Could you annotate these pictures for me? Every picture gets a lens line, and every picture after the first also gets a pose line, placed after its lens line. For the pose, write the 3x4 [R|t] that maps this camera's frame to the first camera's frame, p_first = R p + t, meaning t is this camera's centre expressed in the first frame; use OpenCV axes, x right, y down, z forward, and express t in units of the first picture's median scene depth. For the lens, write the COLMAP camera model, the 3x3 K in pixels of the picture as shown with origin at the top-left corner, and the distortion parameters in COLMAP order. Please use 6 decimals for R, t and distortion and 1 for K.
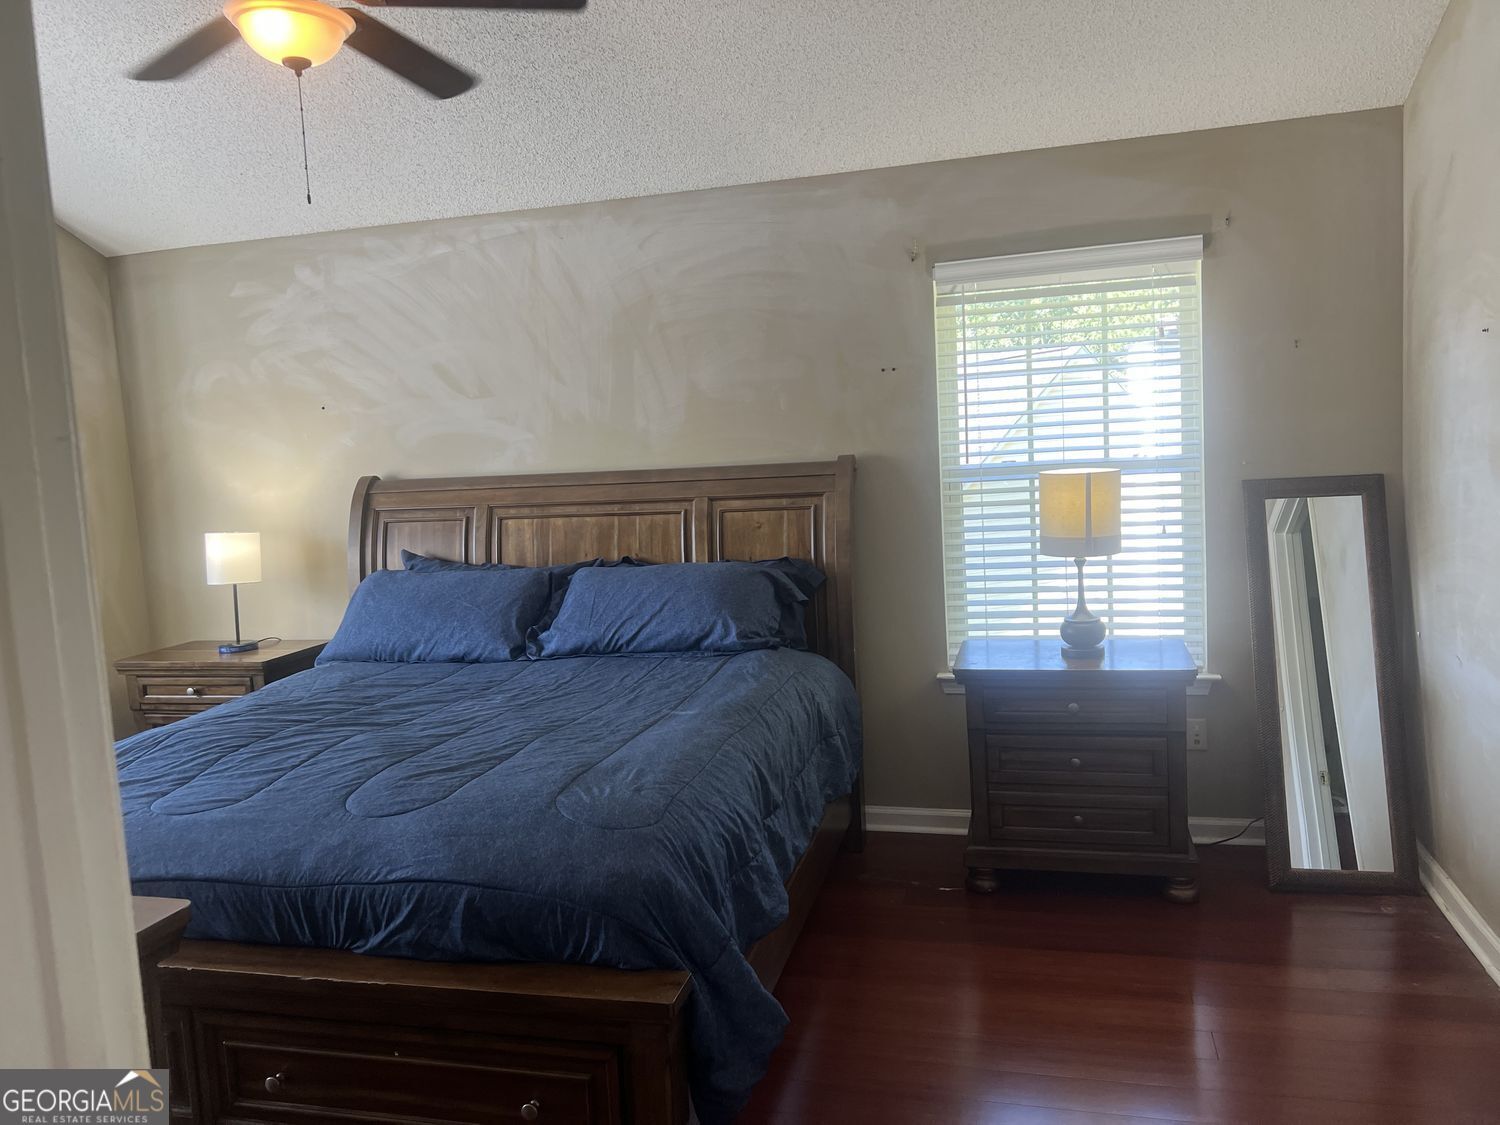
lens RADIAL K [[1131.0, 0, 750.0], [0, 1131.0, 562.5], [0, 0, 1]] dist [0.004348, -0.000550]
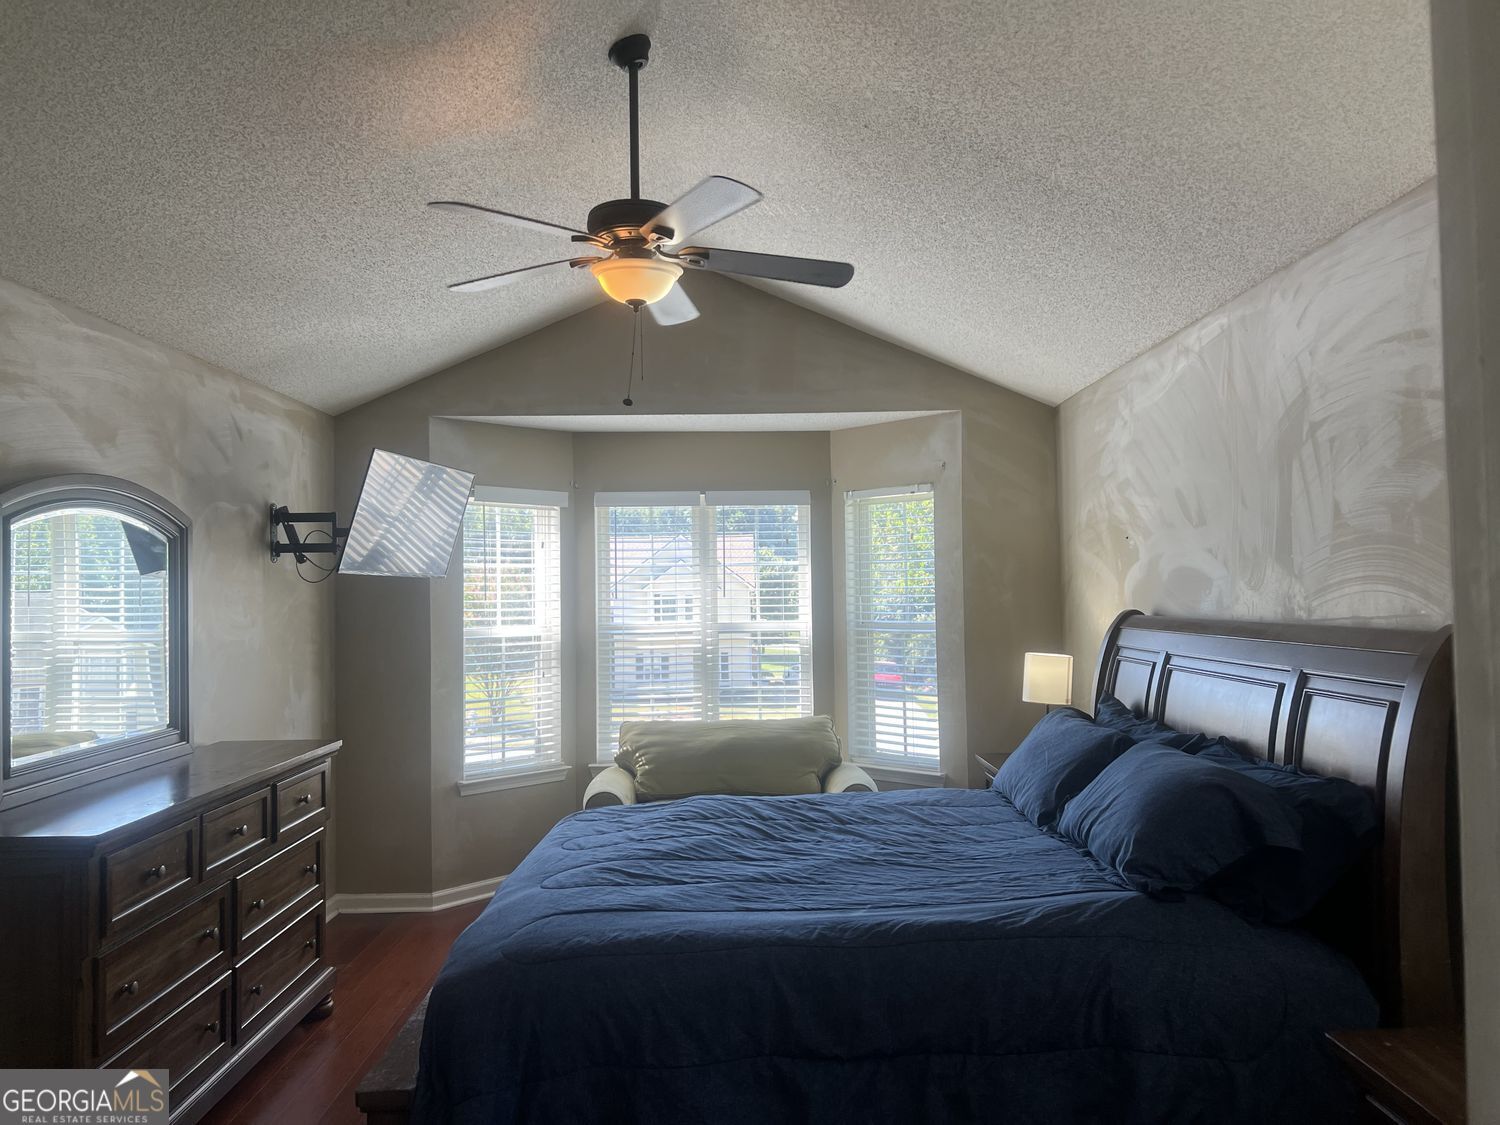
lens RADIAL K [[1131.0, 0, 750.0], [0, 1131.0, 562.5], [0, 0, 1]] dist [0.004348, -0.000550]
pose [[0.272075, 0.018364, -0.962101, 0.520620], [-0.100751, 0.994866, -0.009502, -0.080135], [0.956987, 0.099518, 0.272528, 0.466005]]
